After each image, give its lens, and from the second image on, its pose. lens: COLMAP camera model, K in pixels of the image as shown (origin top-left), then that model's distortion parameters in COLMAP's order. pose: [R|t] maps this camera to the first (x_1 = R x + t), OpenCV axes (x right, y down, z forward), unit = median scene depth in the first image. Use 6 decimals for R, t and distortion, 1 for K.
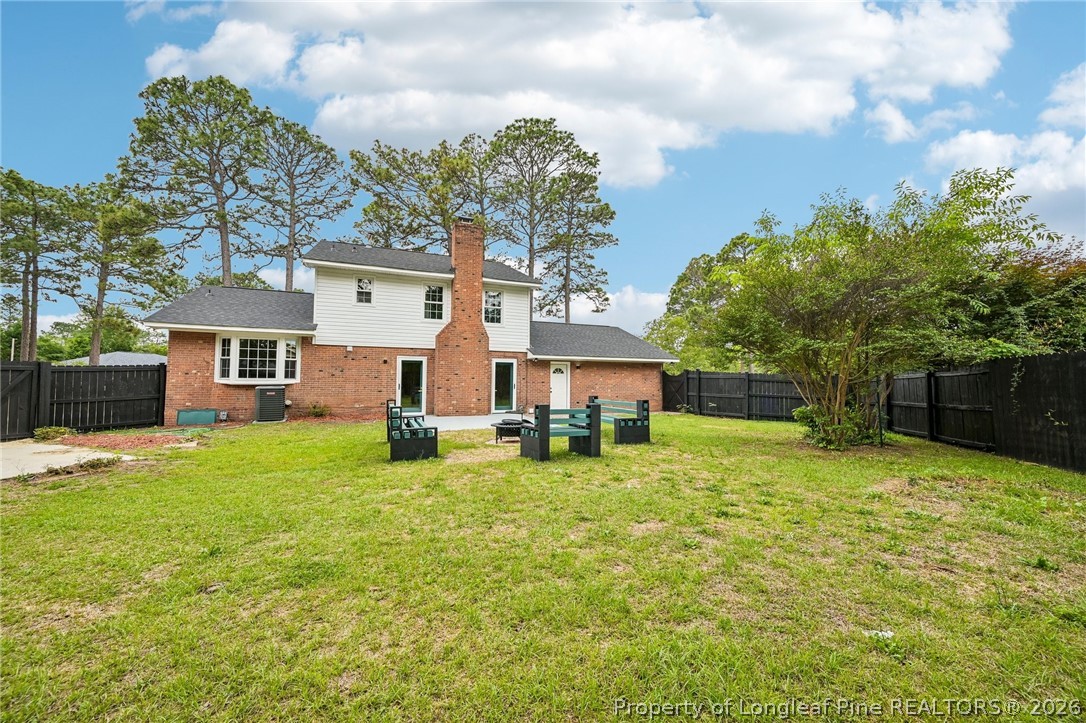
lens RADIAL K [[426.7, 0, 543.0], [0, 426.7, 361.5], [0, 0, 1]] dist [0.000052, 0.000069]
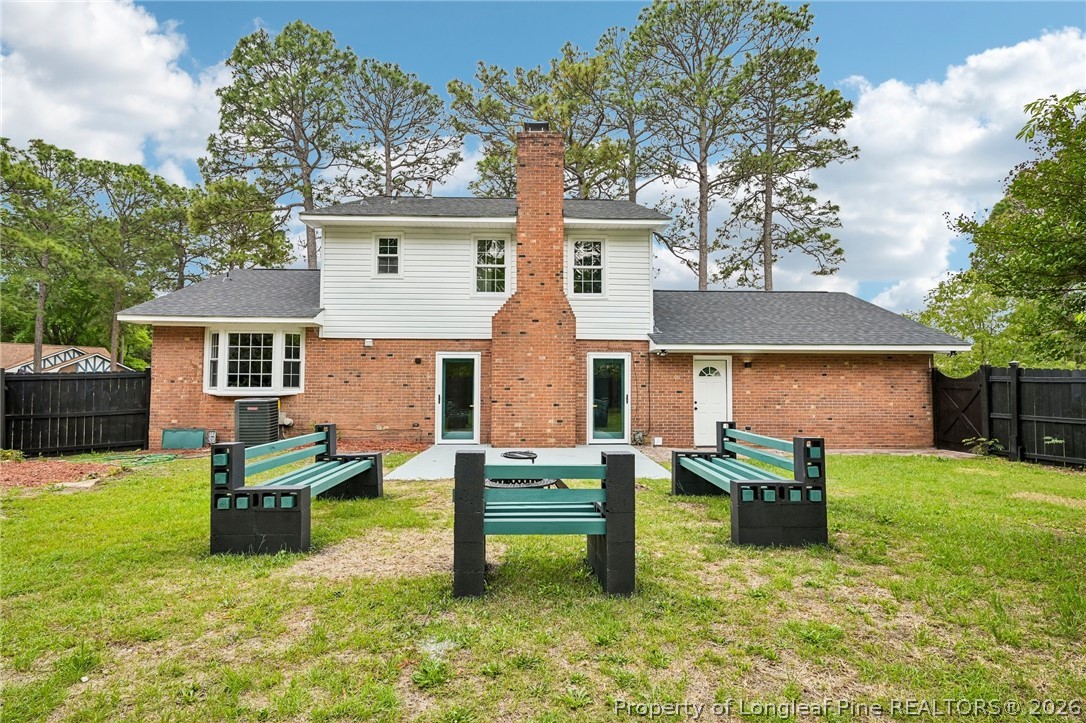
lens RADIAL K [[567.1, 0, 543.0], [0, 567.1, 361.5], [0, 0, 1]] dist [0.001477, 0.000031]
pose [[0.929290, -0.019790, -0.368821, 0.115867], [0.019441, 0.999800, -0.004662, 0.008140], [0.368840, -0.002838, 0.929489, 0.232693]]
